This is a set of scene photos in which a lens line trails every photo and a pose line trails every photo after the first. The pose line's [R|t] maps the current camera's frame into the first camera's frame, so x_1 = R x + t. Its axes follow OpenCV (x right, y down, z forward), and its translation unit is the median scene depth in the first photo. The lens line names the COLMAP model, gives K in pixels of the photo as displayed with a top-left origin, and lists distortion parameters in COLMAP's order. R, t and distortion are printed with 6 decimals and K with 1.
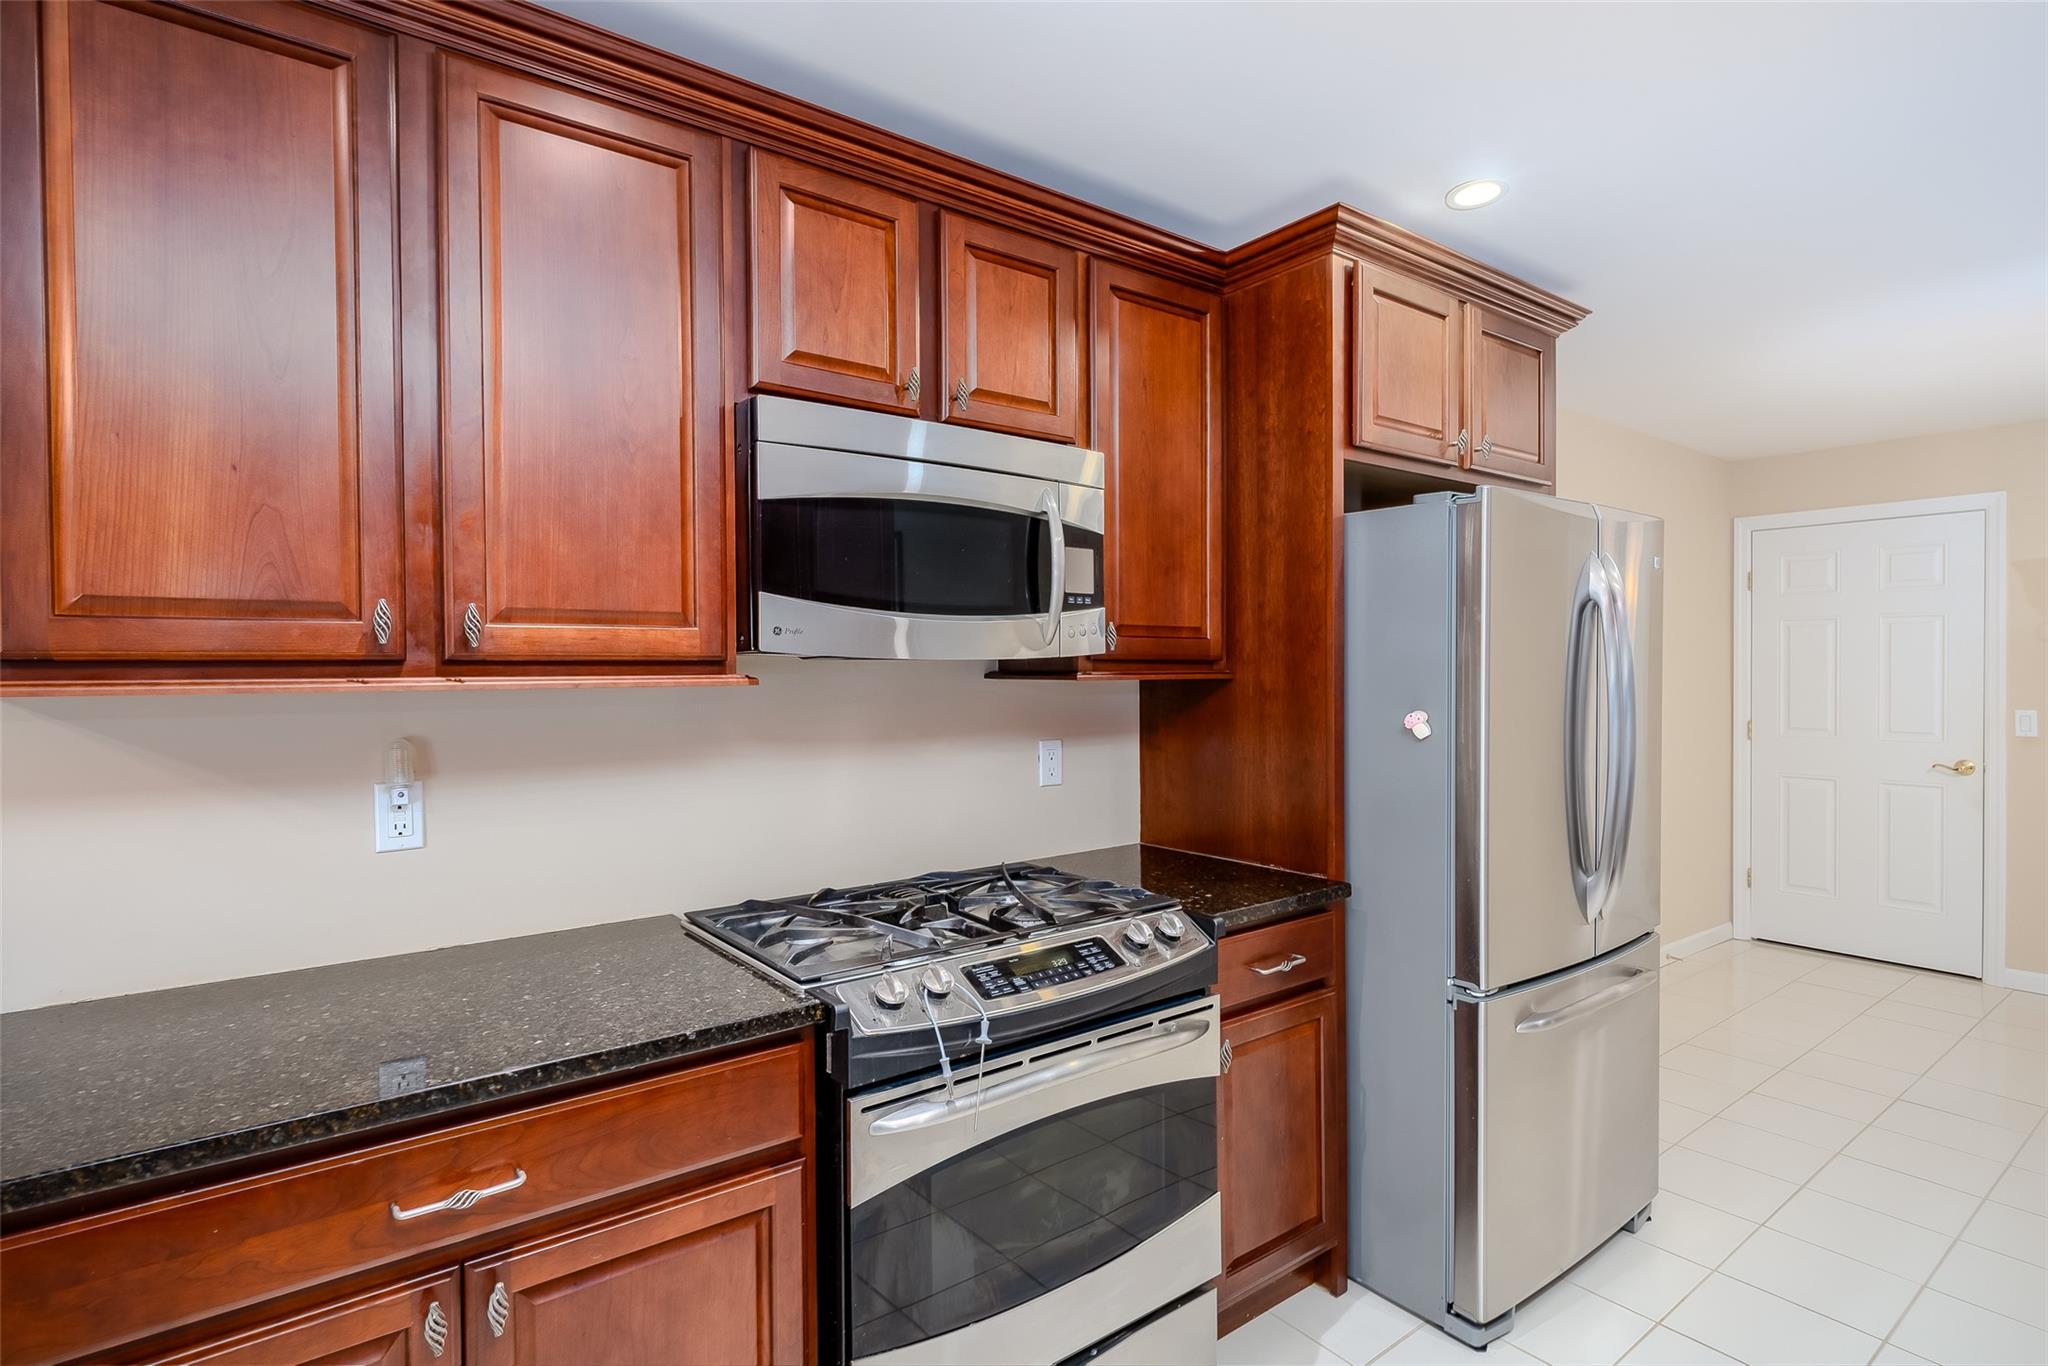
lens RADIAL K [[1025.1, 0, 1024.0], [0, 1025.1, 683.0], [0, 0, 1]] dist [0.000612, 0.000227]
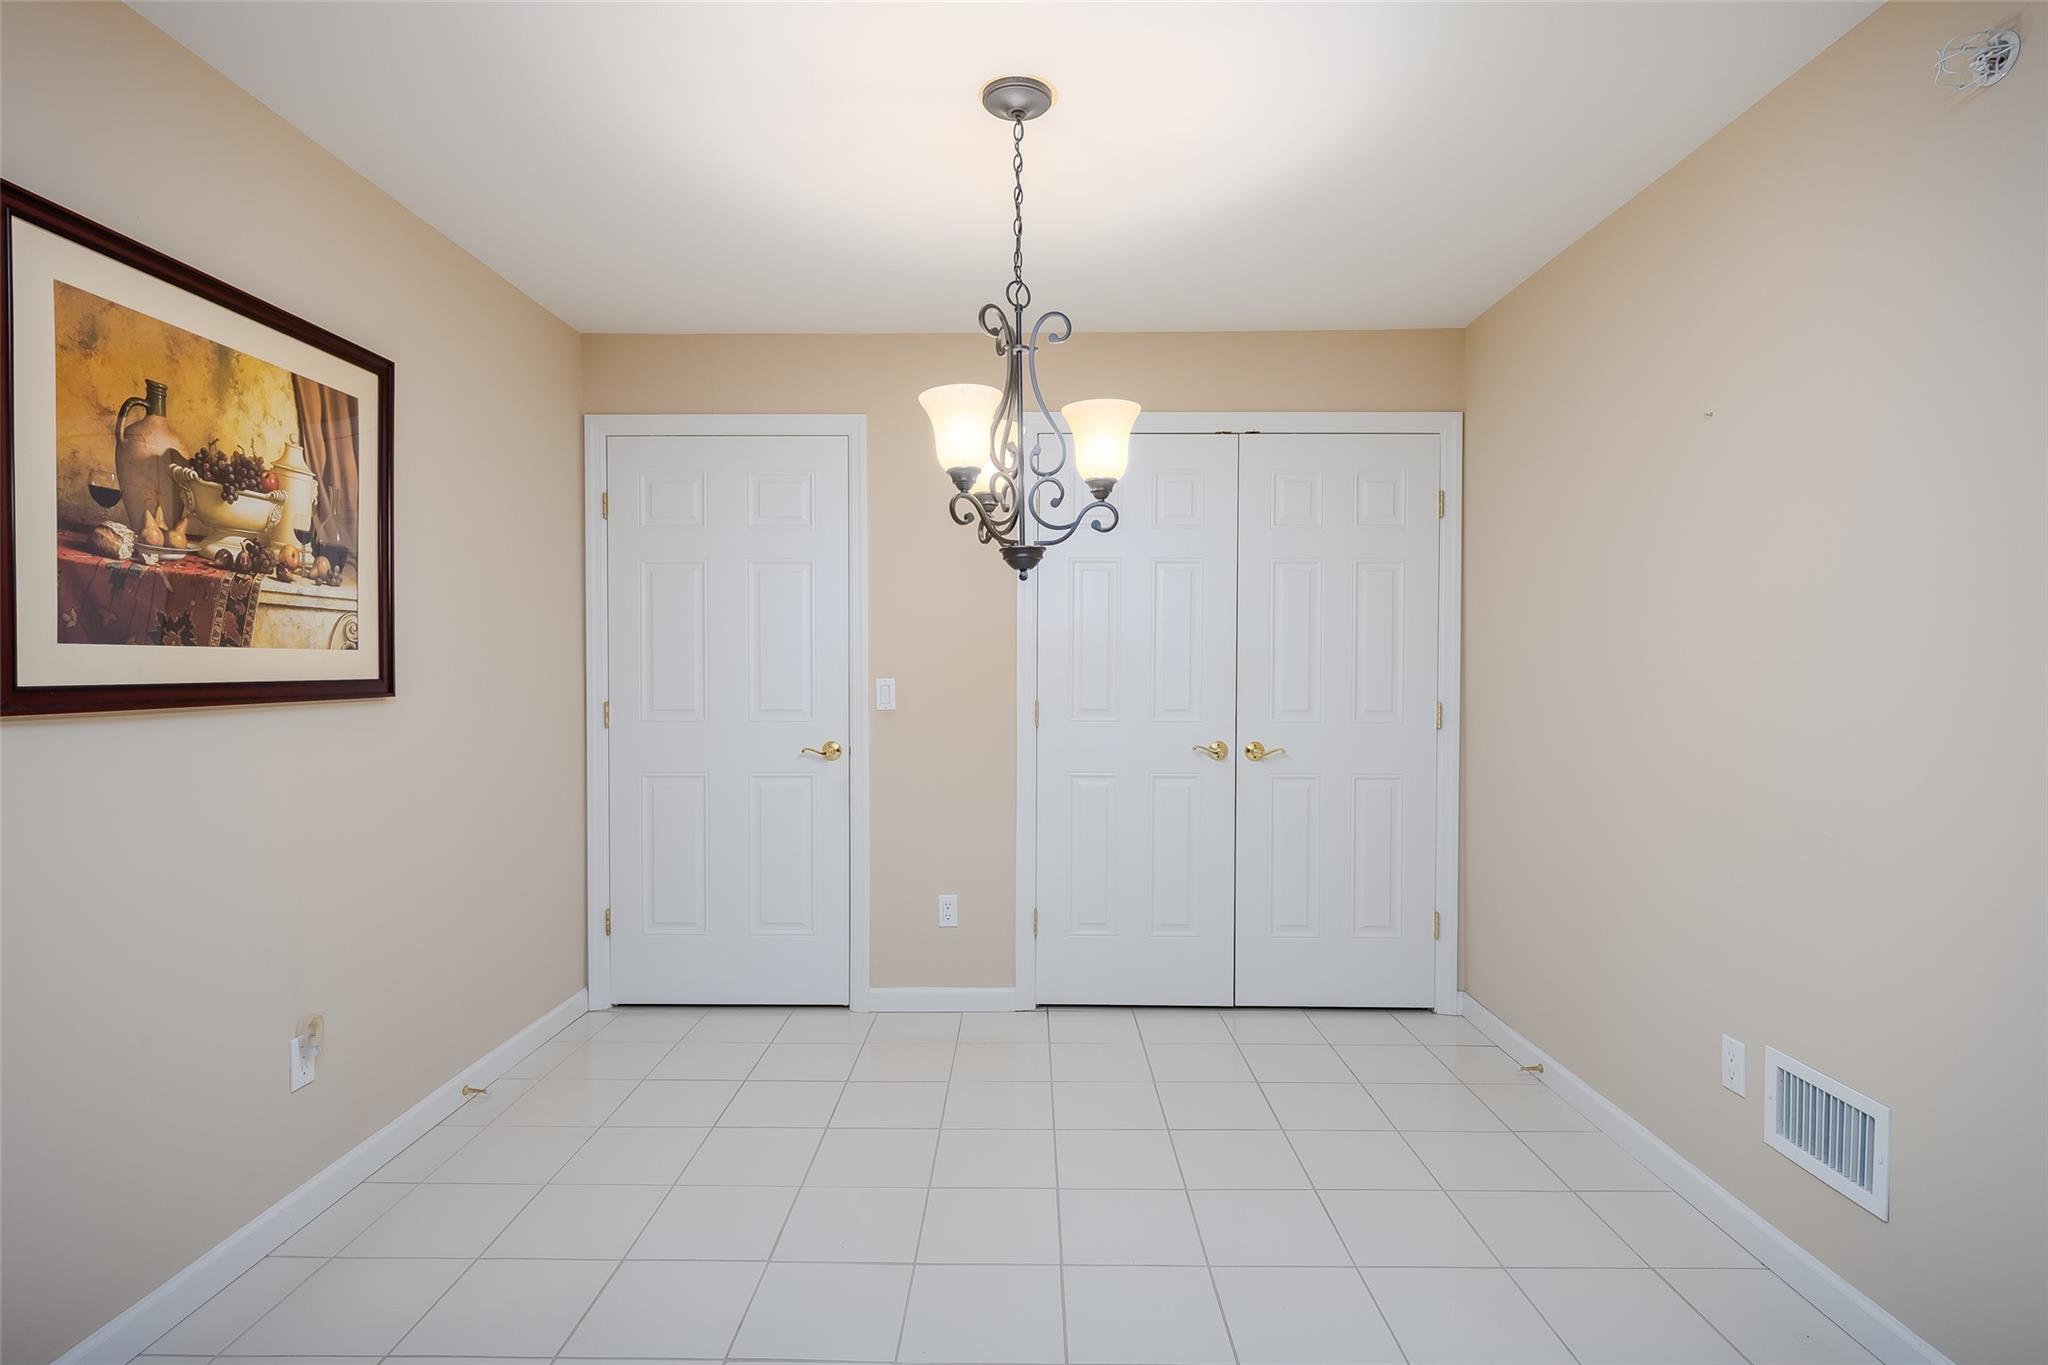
lens RADIAL K [[1025.1, 0, 1024.0], [0, 1025.1, 682.5], [0, 0, 1]] dist [0.000612, 0.000227]
pose [[0.613080, -0.010908, 0.789946, 0.708246], [0.007568, 0.999940, 0.007935, 0.044108], [-0.789985, 0.001114, 0.613126, 0.731749]]
